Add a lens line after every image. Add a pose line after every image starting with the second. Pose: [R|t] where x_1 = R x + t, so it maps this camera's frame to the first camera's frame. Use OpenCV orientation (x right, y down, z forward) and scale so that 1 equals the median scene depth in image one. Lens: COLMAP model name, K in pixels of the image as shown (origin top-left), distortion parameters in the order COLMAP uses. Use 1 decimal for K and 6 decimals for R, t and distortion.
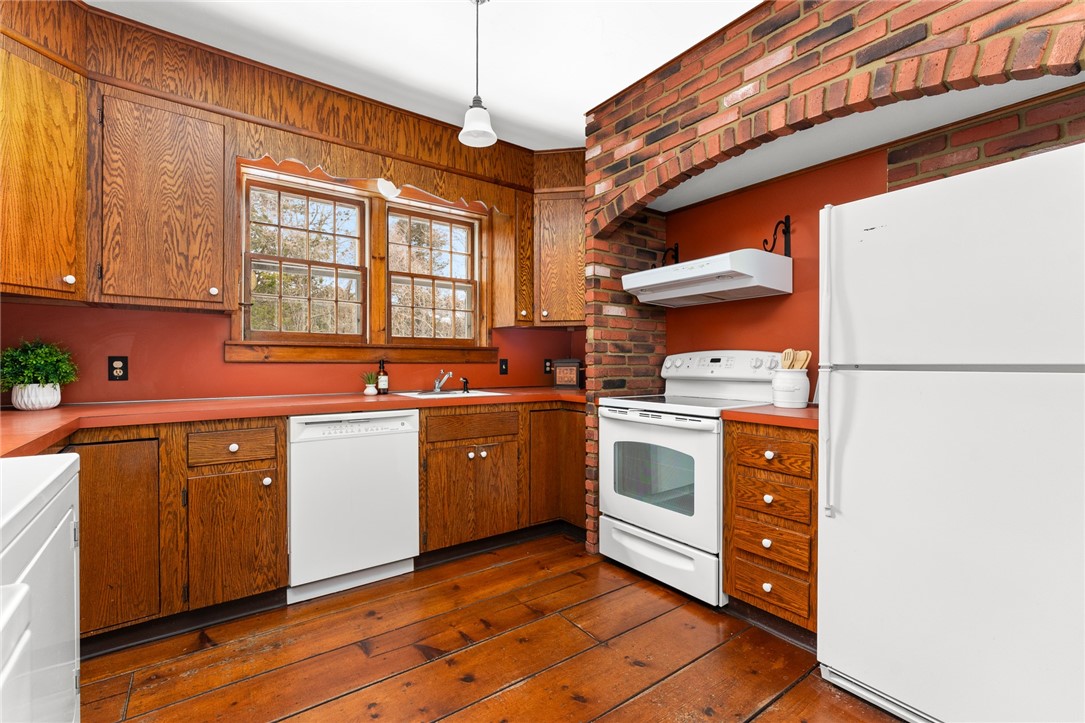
lens RADIAL K [[473.4, 0, 544.2], [0, 473.4, 363.0], [0, 0, 1]] dist [-0.004037, -0.000282]
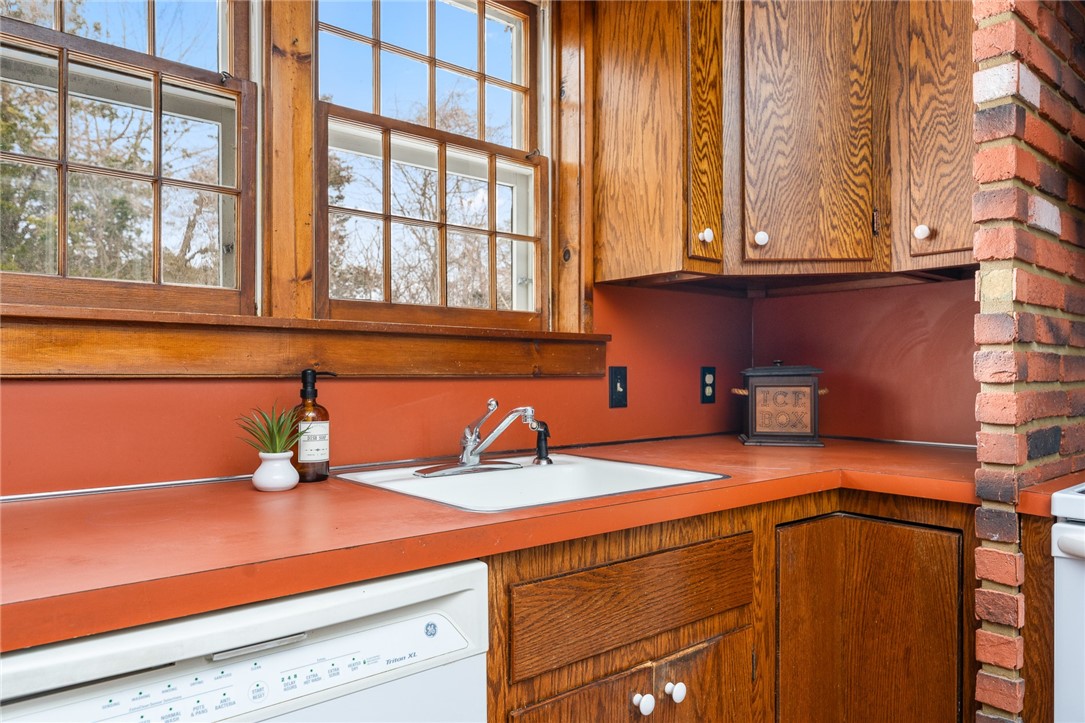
lens RADIAL K [[729.3, 0, 545.2], [0, 729.3, 373.1], [0, 0, 1]] dist [-0.008133, -0.000308]
pose [[0.997850, -0.001454, 0.065519, -0.237284], [0.001476, 0.999999, -0.000283, -0.003830], [-0.065519, 0.000379, 0.997851, 0.555272]]
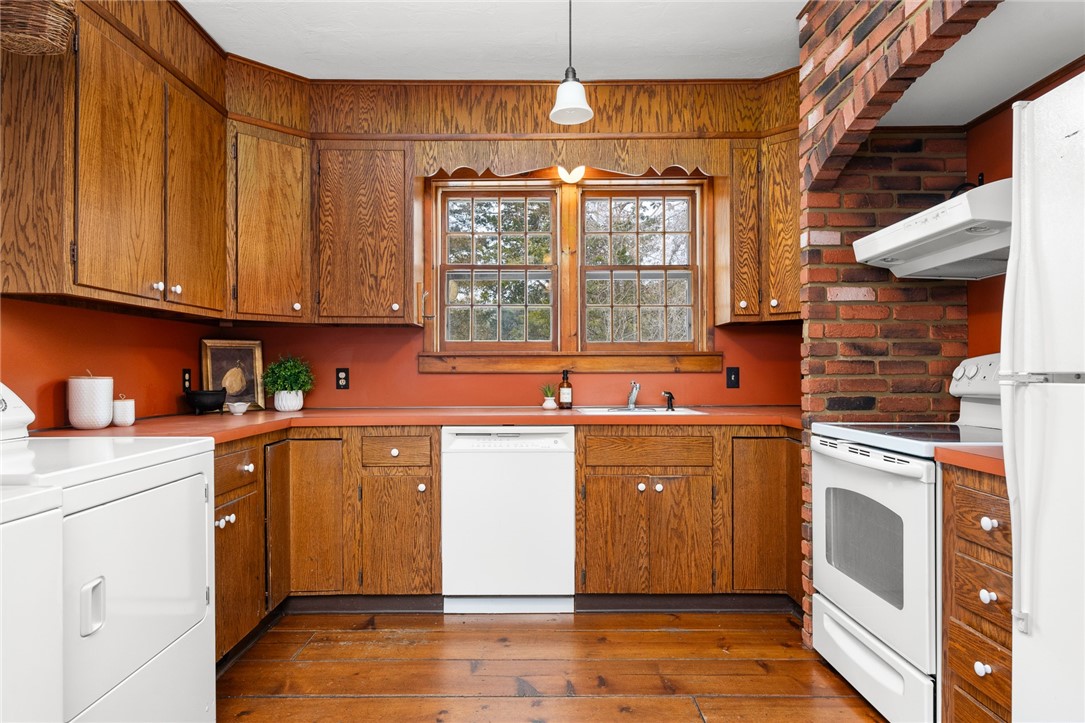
lens RADIAL K [[655.5, 0, 539.5], [0, 655.5, 369.8], [0, 0, 1]] dist [-0.005610, -0.001910]
pose [[0.806062, -0.006075, -0.591799, 0.361250], [0.003447, 0.999979, -0.005570, 0.000586], [0.591820, 0.002449, 0.806066, -0.006401]]
